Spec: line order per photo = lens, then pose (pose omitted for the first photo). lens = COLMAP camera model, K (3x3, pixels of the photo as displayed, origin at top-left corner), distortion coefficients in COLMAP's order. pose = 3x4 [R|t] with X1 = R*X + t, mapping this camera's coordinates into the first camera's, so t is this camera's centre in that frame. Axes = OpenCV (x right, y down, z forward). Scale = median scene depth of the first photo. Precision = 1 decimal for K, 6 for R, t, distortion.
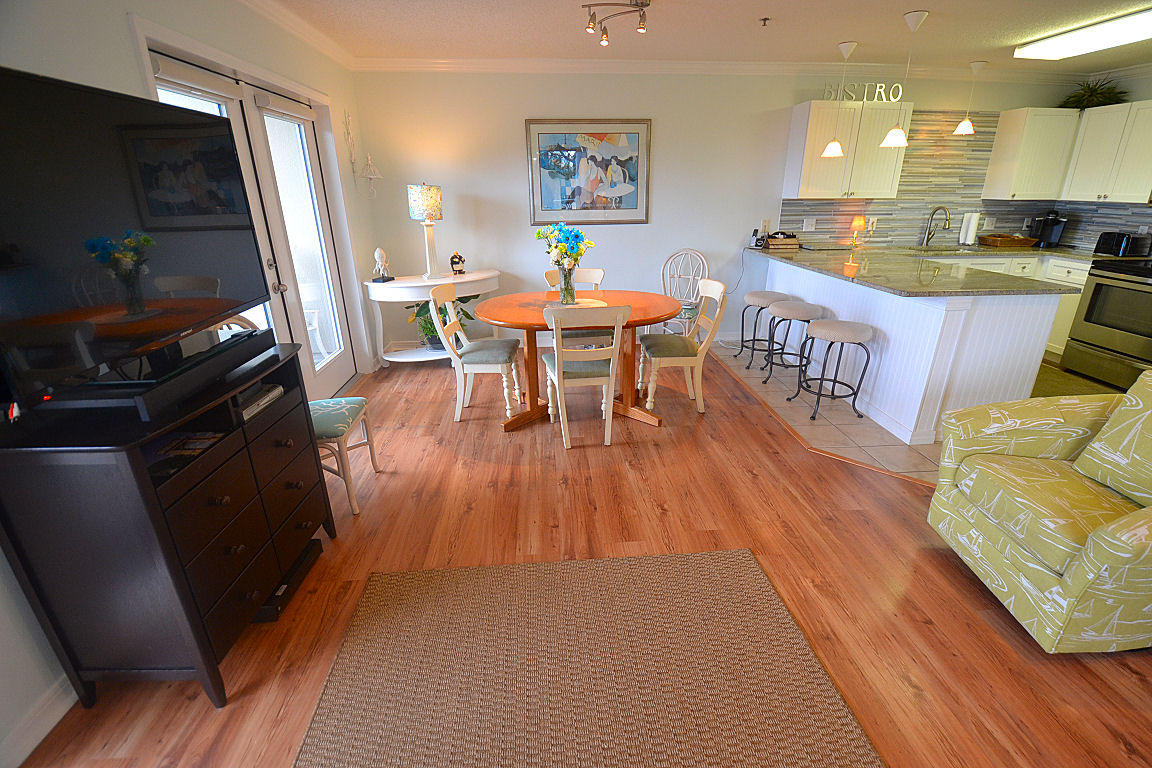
lens RADIAL K [[570.5, 0, 567.9], [0, 570.5, 381.1], [0, 0, 1]] dist [0.028043, -0.034569]
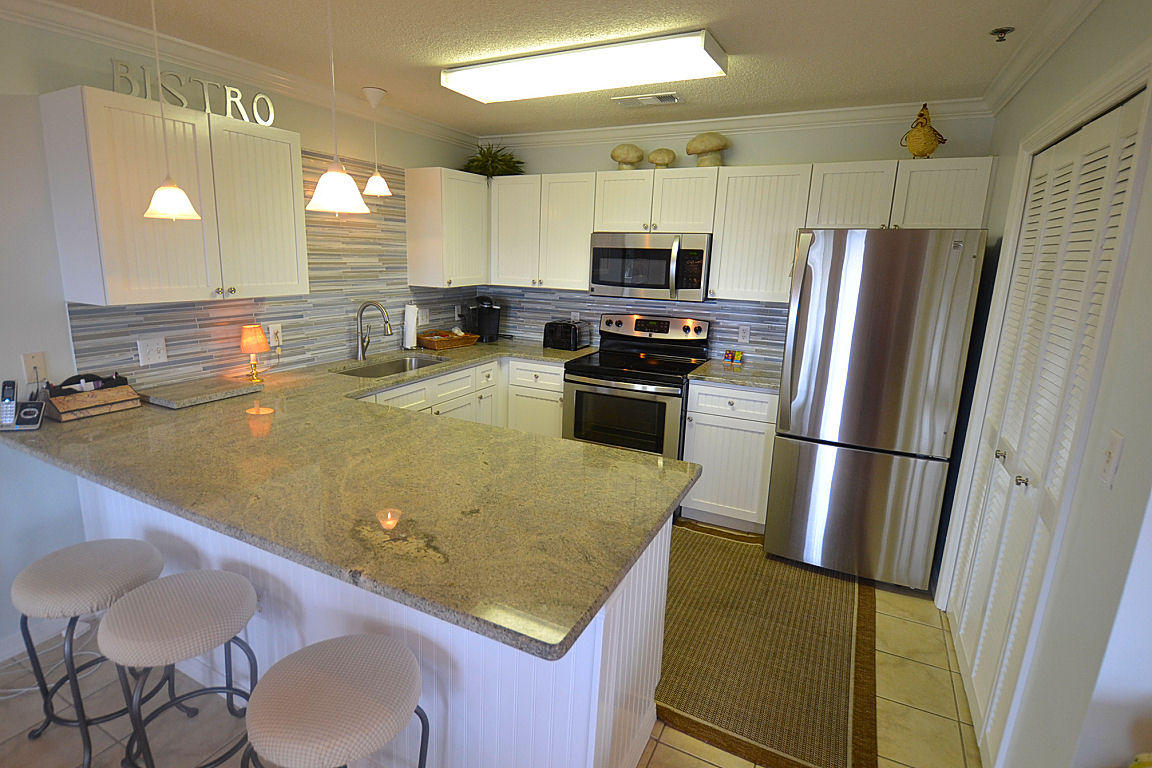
lens RADIAL K [[570.5, 0, 567.9], [0, 570.5, 381.1], [0, 0, 1]] dist [0.028043, -0.034569]
pose [[0.524427, -0.171677, 0.833968, 0.209829], [0.242034, 0.969114, 0.047299, -0.196027], [-0.816331, 0.177043, 0.549782, 0.480903]]
